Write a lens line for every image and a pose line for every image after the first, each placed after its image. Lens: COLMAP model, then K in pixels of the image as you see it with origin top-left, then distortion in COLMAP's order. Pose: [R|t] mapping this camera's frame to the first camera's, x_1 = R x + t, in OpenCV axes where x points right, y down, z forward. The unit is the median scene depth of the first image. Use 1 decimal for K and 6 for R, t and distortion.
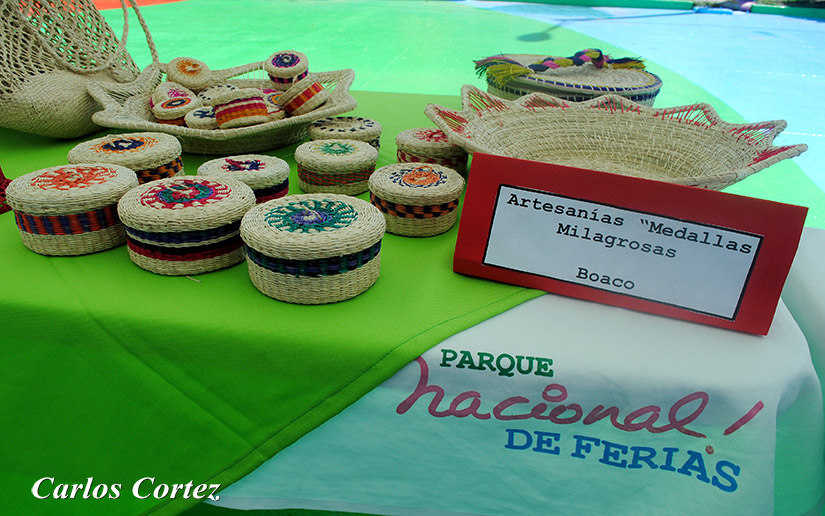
lens RADIAL K [[664.2, 0, 363.4], [0, 664.2, 257.6], [0, 0, 1]] dist [-0.073611, -0.000728]
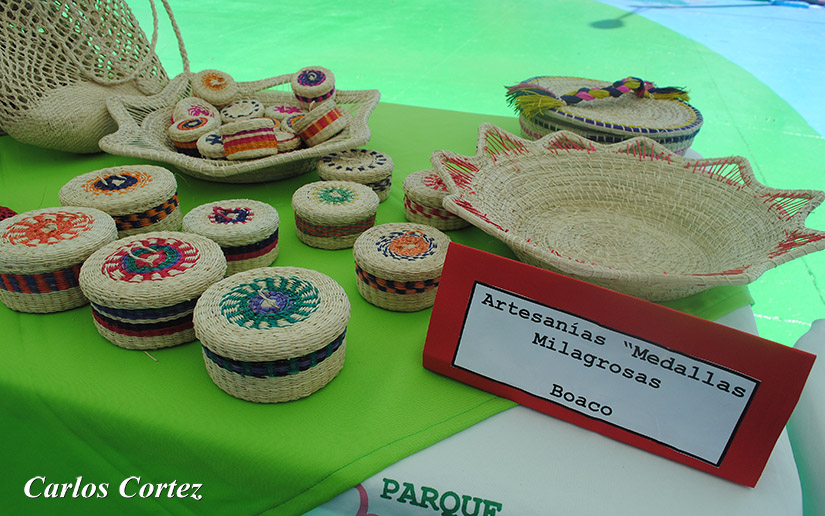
lens RADIAL K [[620.8, 0, 412.5], [0, 620.8, 258.0], [0, 0, 1]] dist [-0.073878, 0.003337]
pose [[0.997620, 0.052654, -0.044507, 0.137306], [-0.049464, 0.996323, 0.069960, -0.171841], [0.048027, -0.067592, 0.996556, 0.138881]]
